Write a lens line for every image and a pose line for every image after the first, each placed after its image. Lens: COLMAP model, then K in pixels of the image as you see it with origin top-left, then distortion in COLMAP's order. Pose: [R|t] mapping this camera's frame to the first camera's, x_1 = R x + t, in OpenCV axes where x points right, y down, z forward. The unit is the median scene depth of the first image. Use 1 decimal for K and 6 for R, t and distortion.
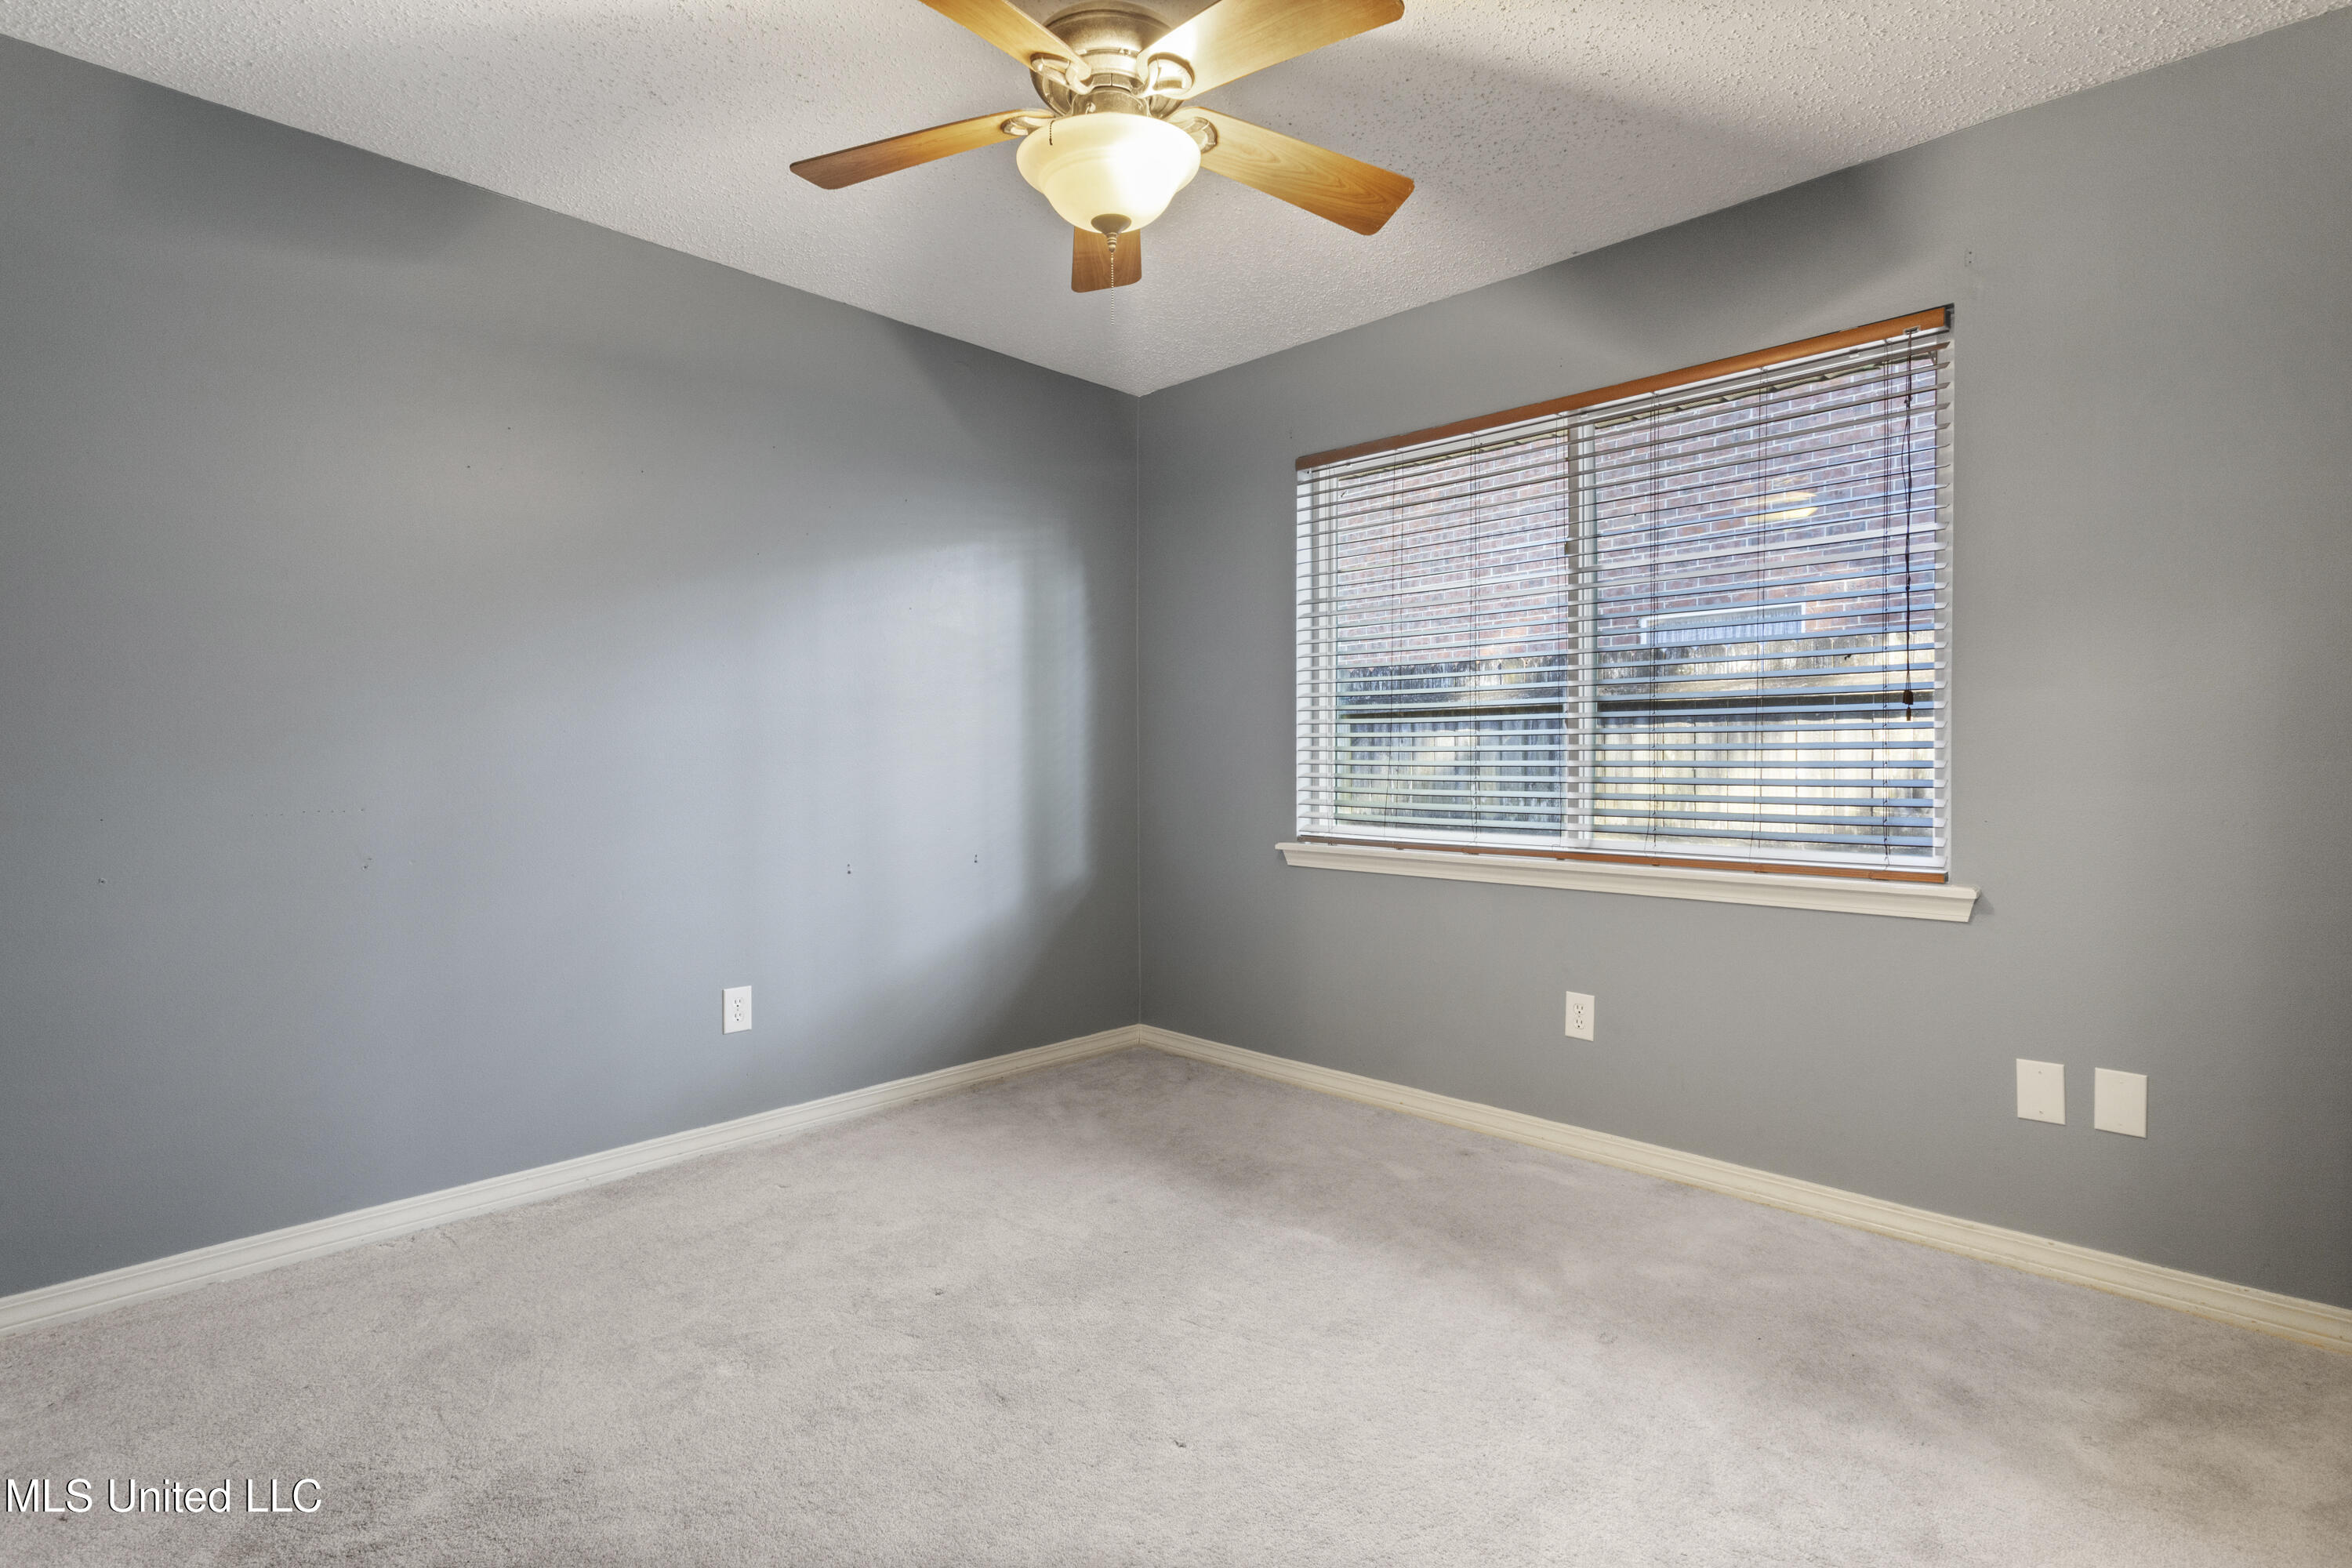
lens RADIAL K [[1111.0, 0, 1175.0], [0, 1111.0, 775.7], [0, 0, 1]] dist [-0.003157, 0.002249]
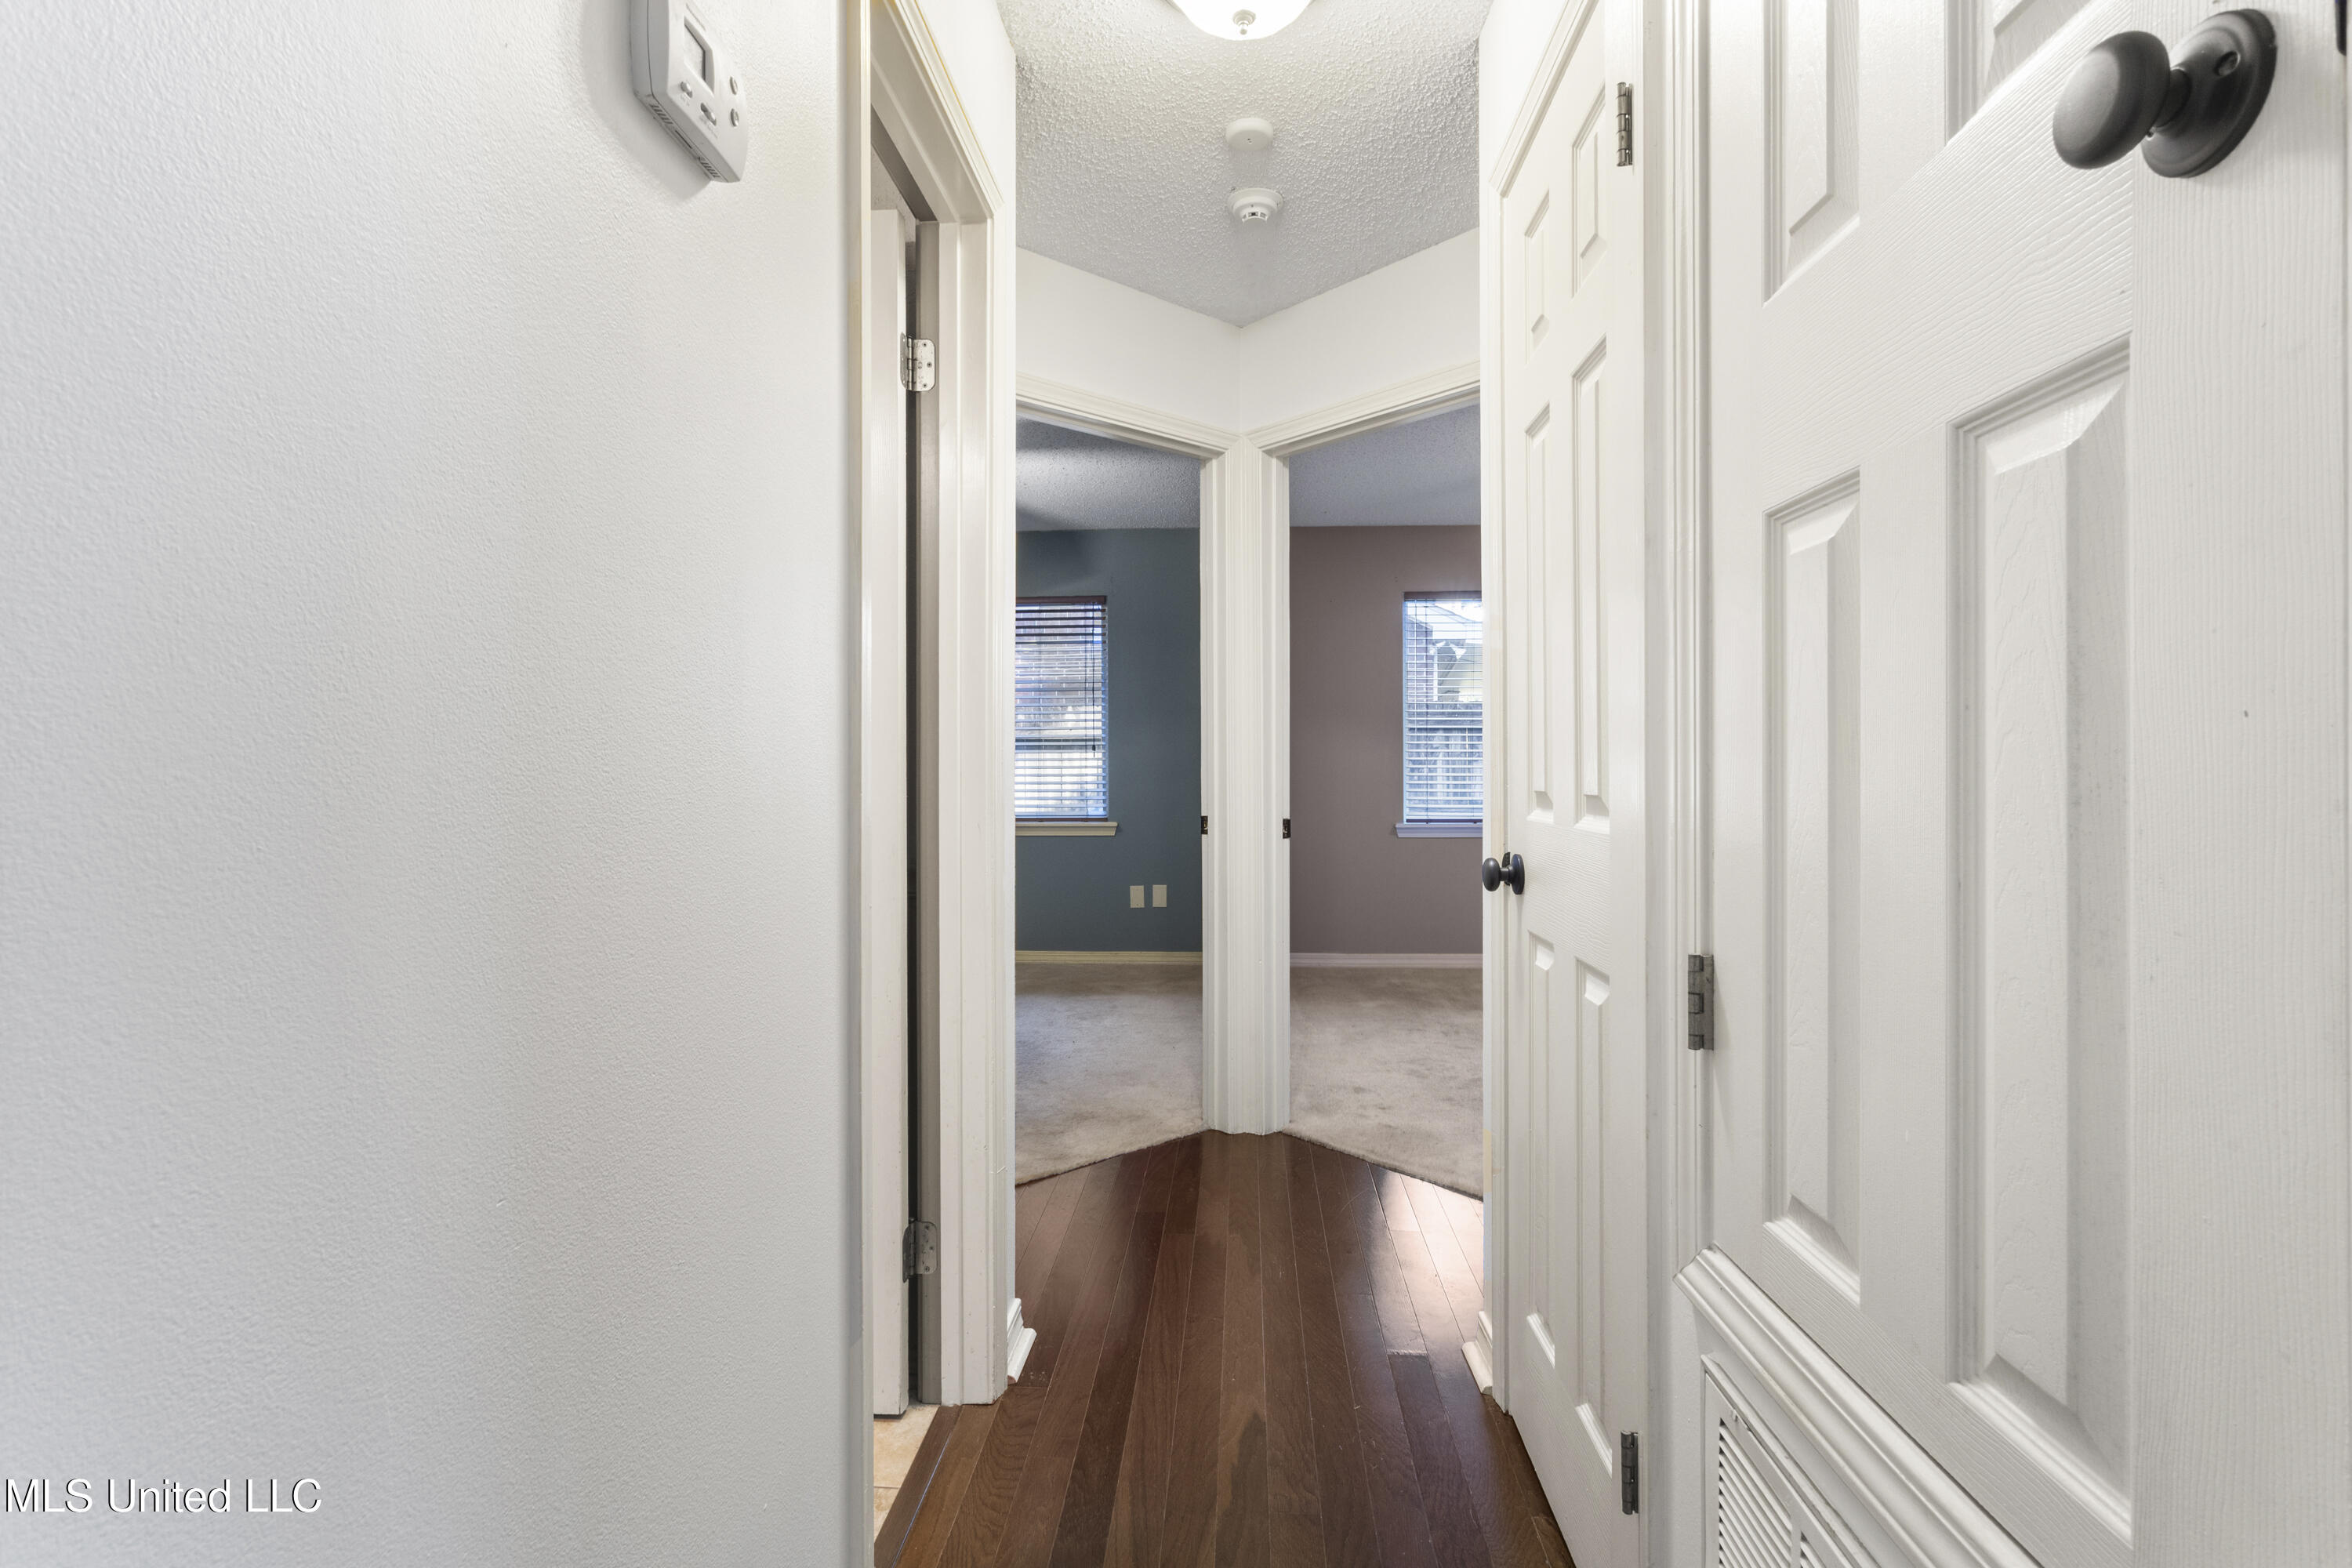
lens RADIAL K [[1111.0, 0, 1179.7], [0, 1111.0, 778.8], [0, 0, 1]] dist [-0.003157, 0.002249]
pose [[0.762630, -0.000368, 0.646835, -0.866994], [0.011516, 0.999849, -0.013008, 0.035080], [-0.646733, 0.017370, 0.762519, -1.104213]]
